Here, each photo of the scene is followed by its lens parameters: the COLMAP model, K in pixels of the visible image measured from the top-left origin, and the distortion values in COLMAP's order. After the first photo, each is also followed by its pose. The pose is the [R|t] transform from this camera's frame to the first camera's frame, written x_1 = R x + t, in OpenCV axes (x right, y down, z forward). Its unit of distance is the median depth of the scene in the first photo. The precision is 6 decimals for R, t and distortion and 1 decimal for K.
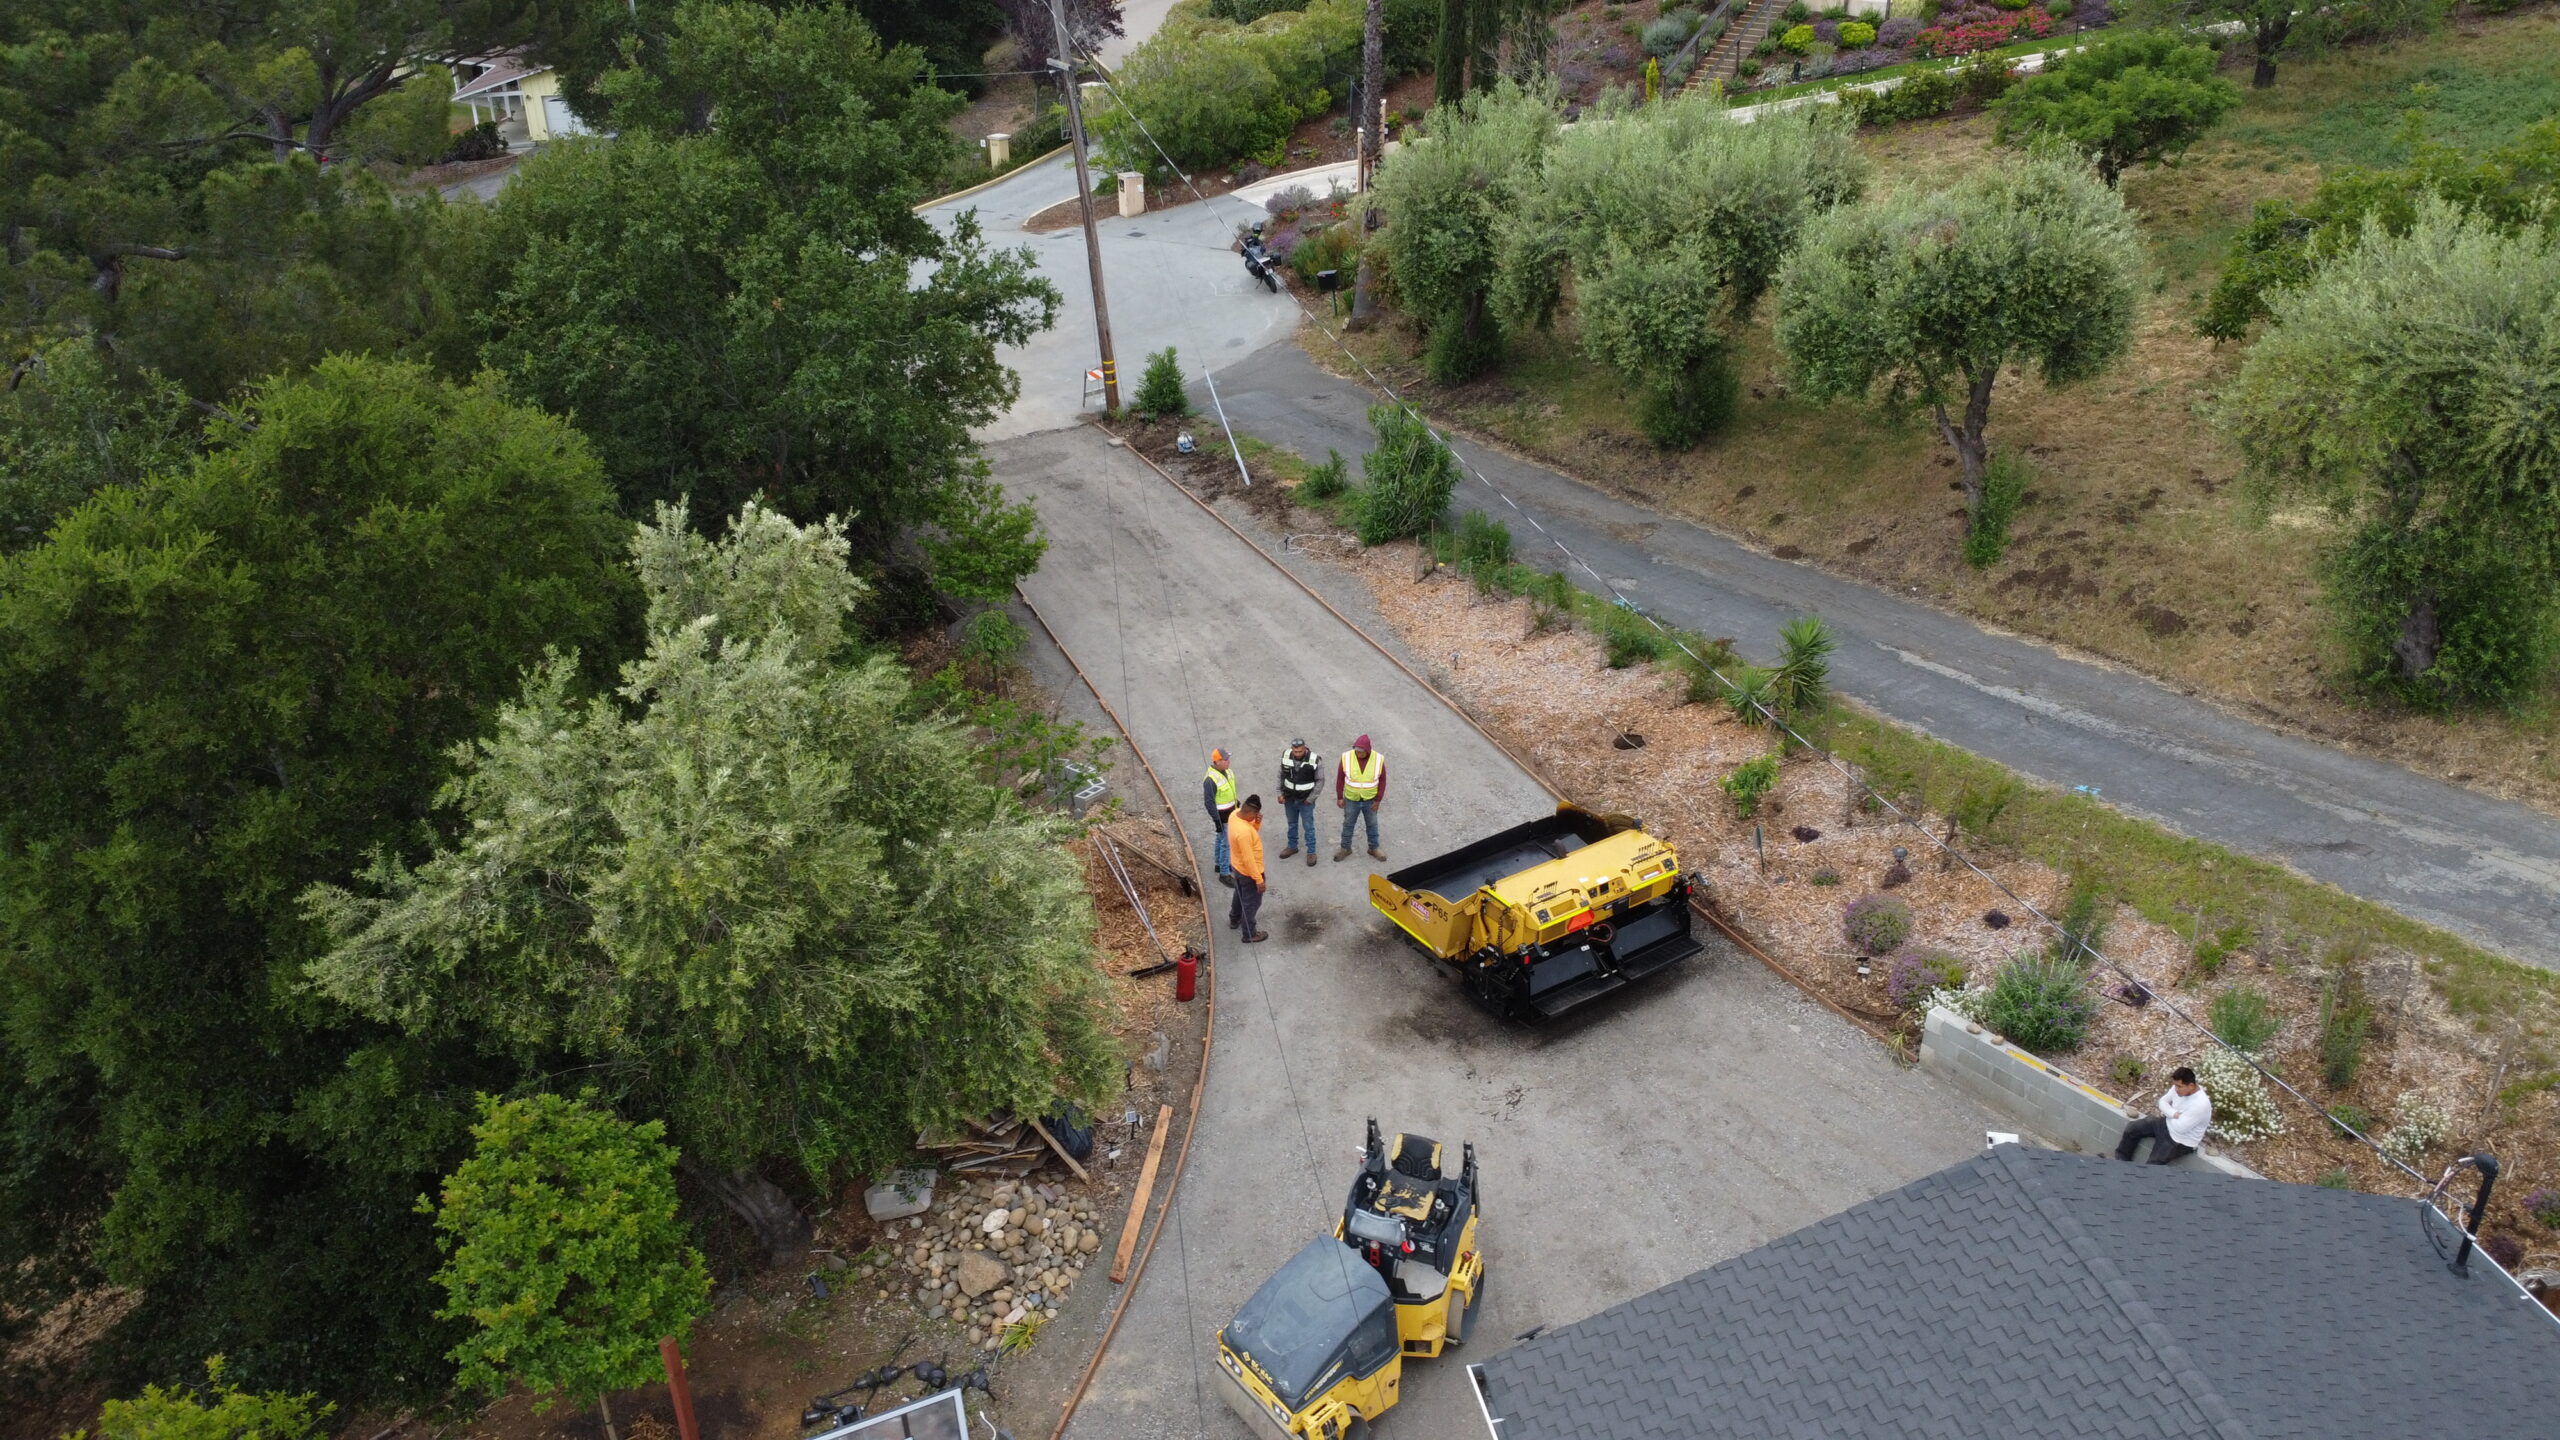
lens RADIAL K [[1888.2, 0, 1278.3], [0, 1888.2, 657.2], [0, 0, 1]] dist [-0.022392, -0.013559]
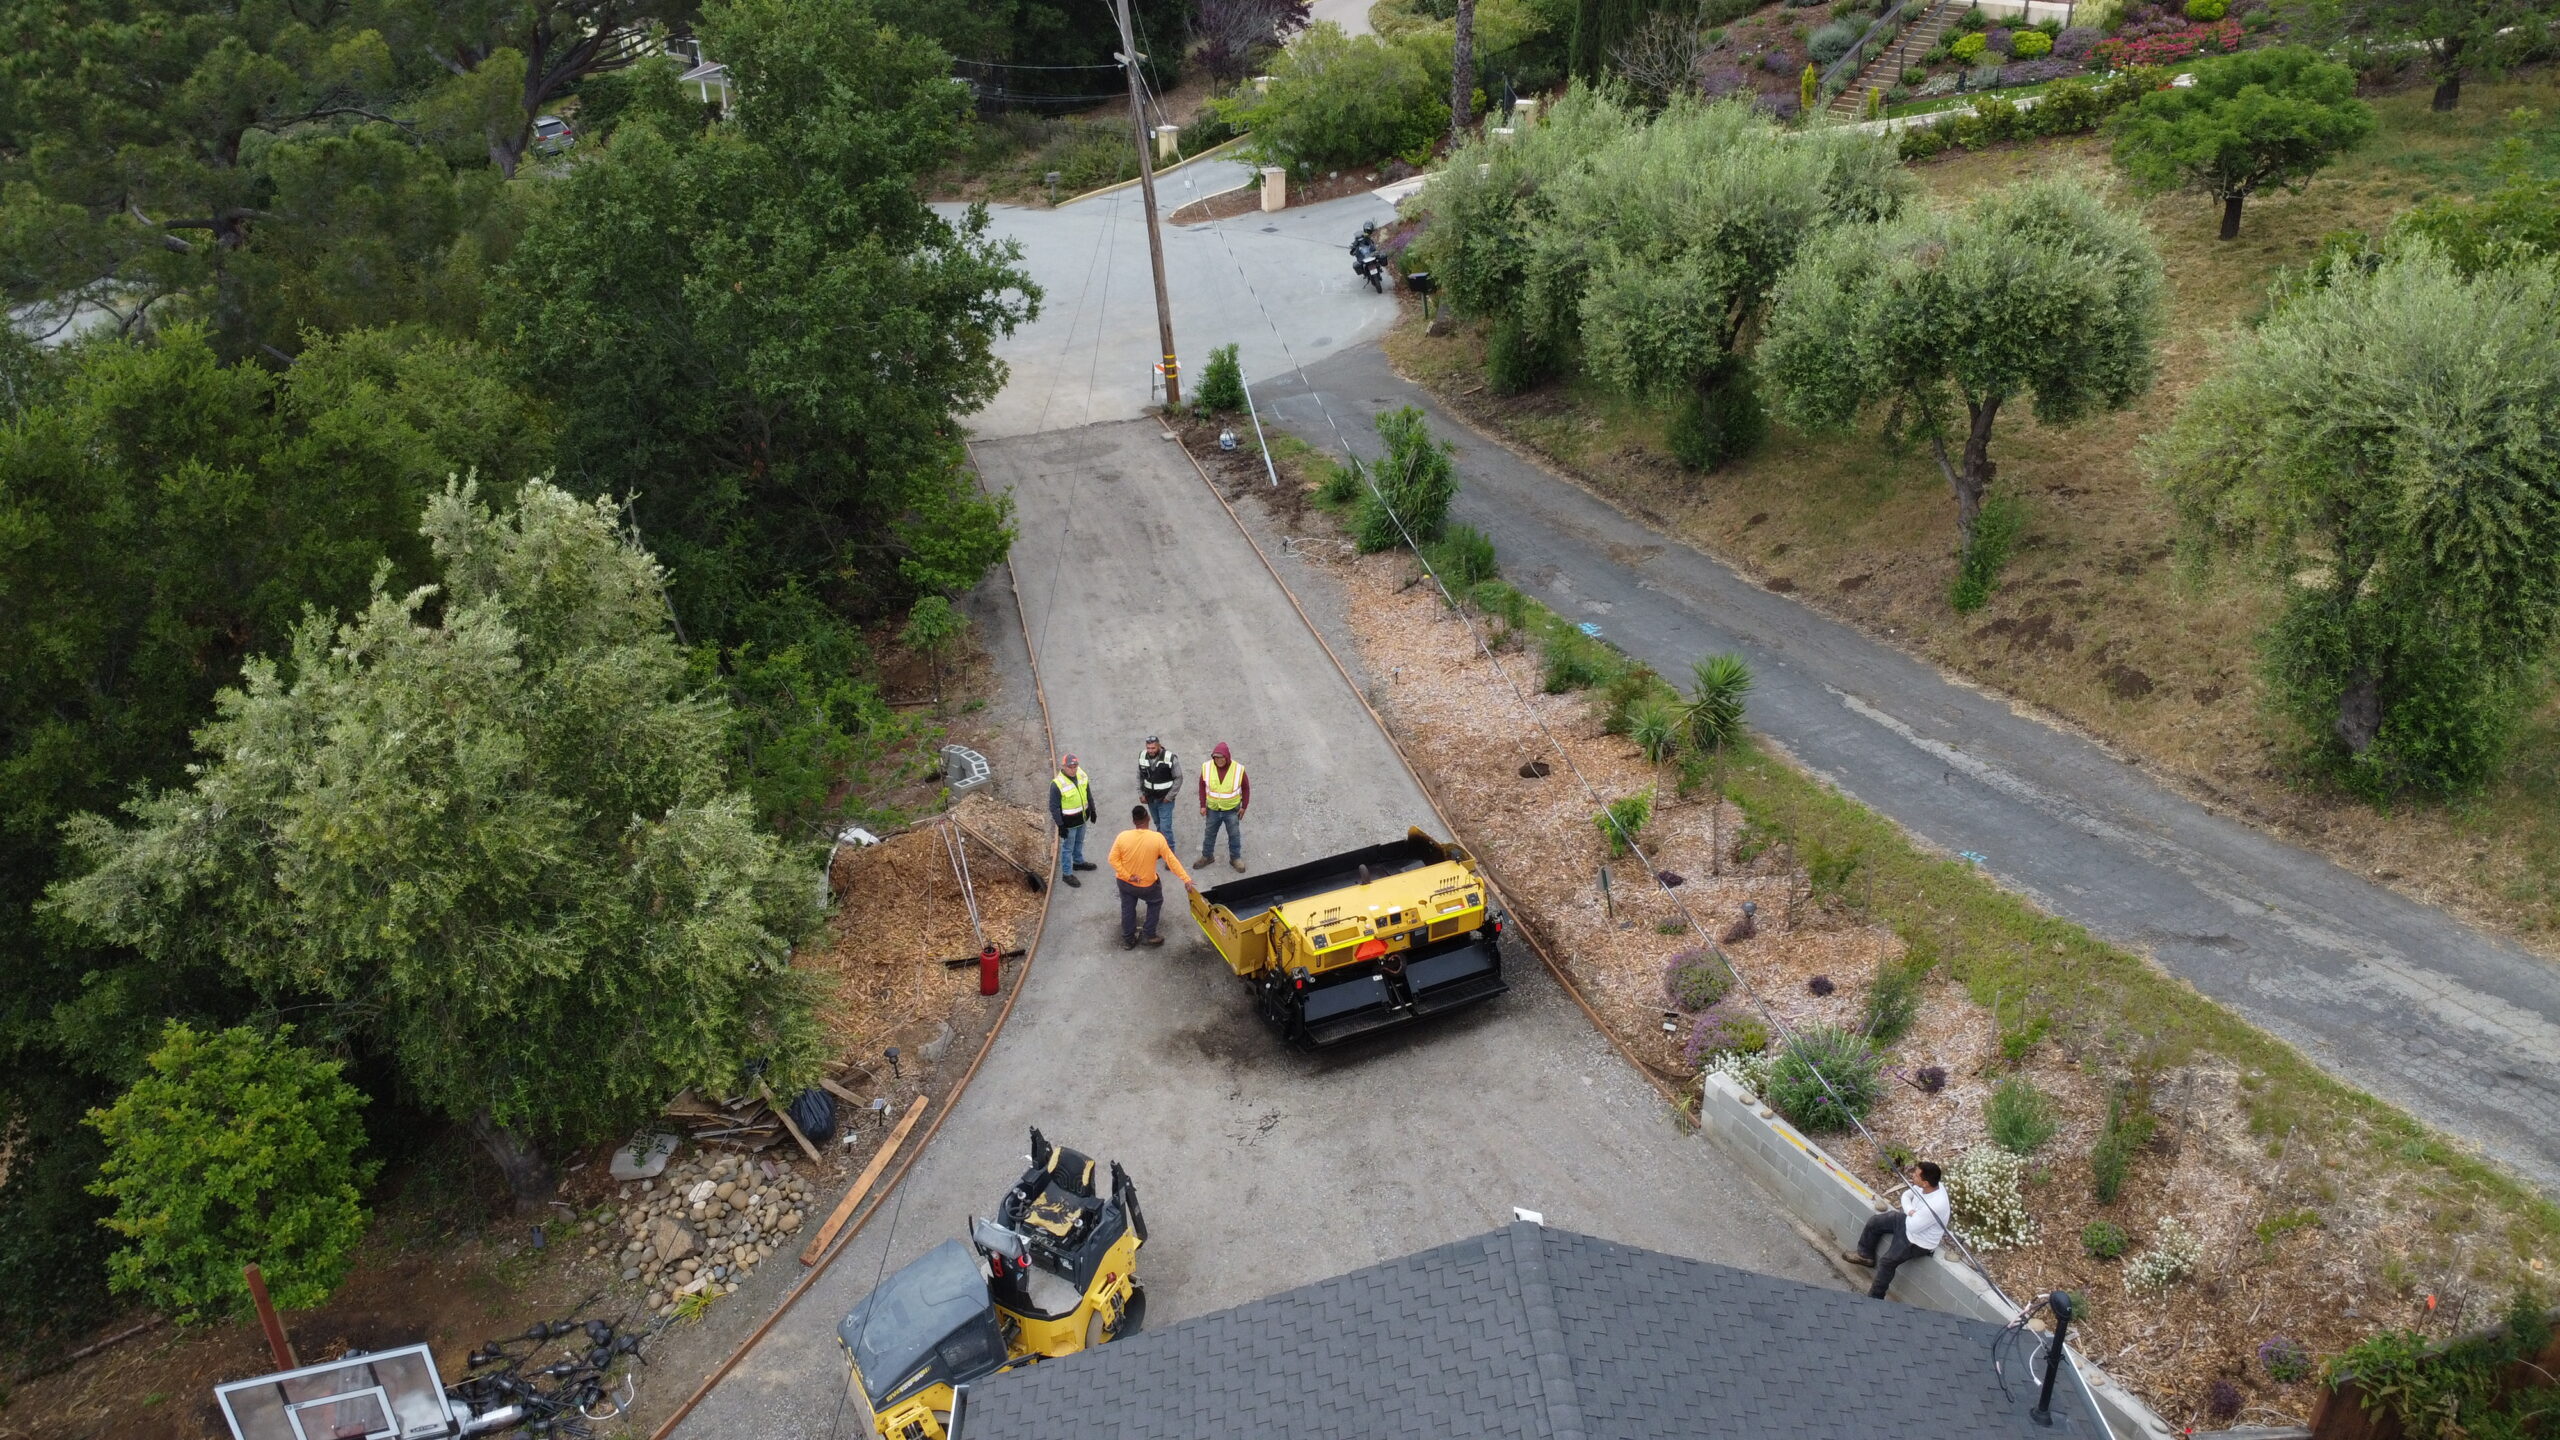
lens RADIAL K [[1888.2, 0, 1278.3], [0, 1888.2, 657.2], [0, 0, 1]] dist [-0.022392, -0.013559]
pose [[0.987852, 0.063802, -0.141697, 0.206570], [-0.063422, 0.997961, 0.007197, -0.012751], [0.141867, 0.001877, 0.989884, 0.023854]]
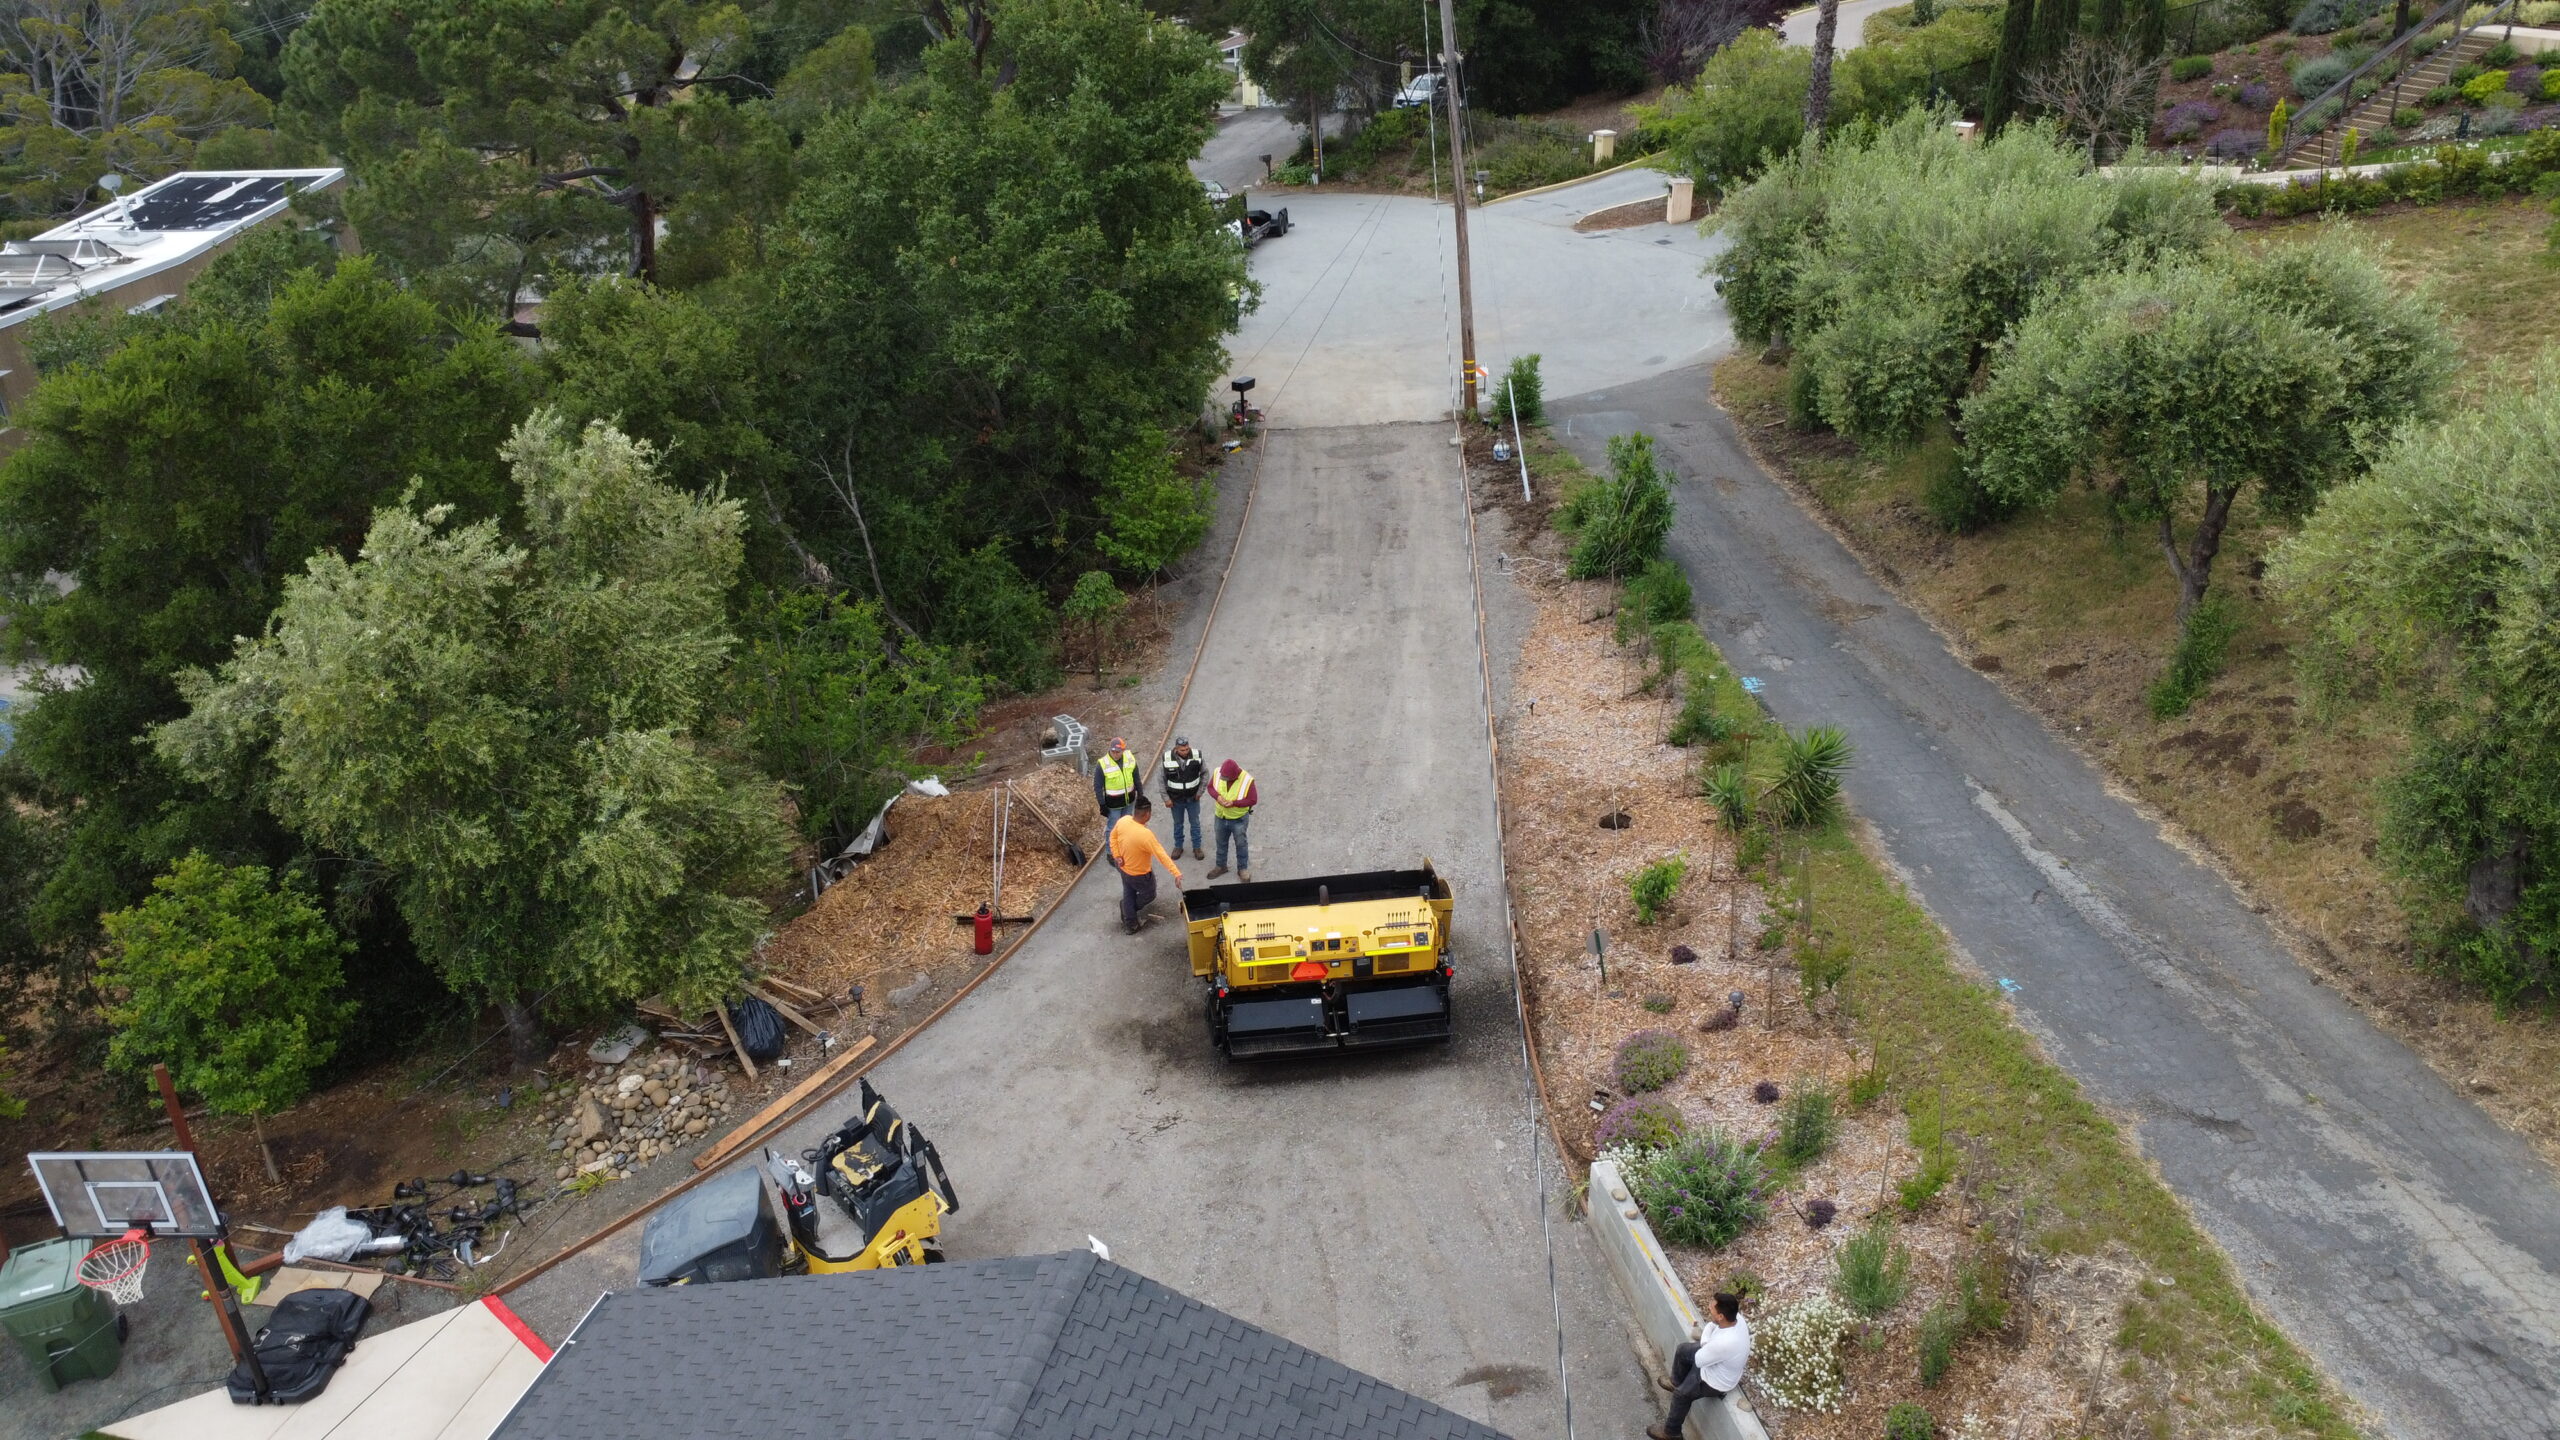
lens RADIAL K [[1888.2, 0, 1278.3], [0, 1888.2, 657.2], [0, 0, 1]] dist [-0.022392, -0.013559]
pose [[0.896002, 0.183436, -0.404390, 0.432428], [-0.181561, 0.982423, 0.043355, -0.048202], [0.405235, 0.034575, 0.913558, 0.094033]]
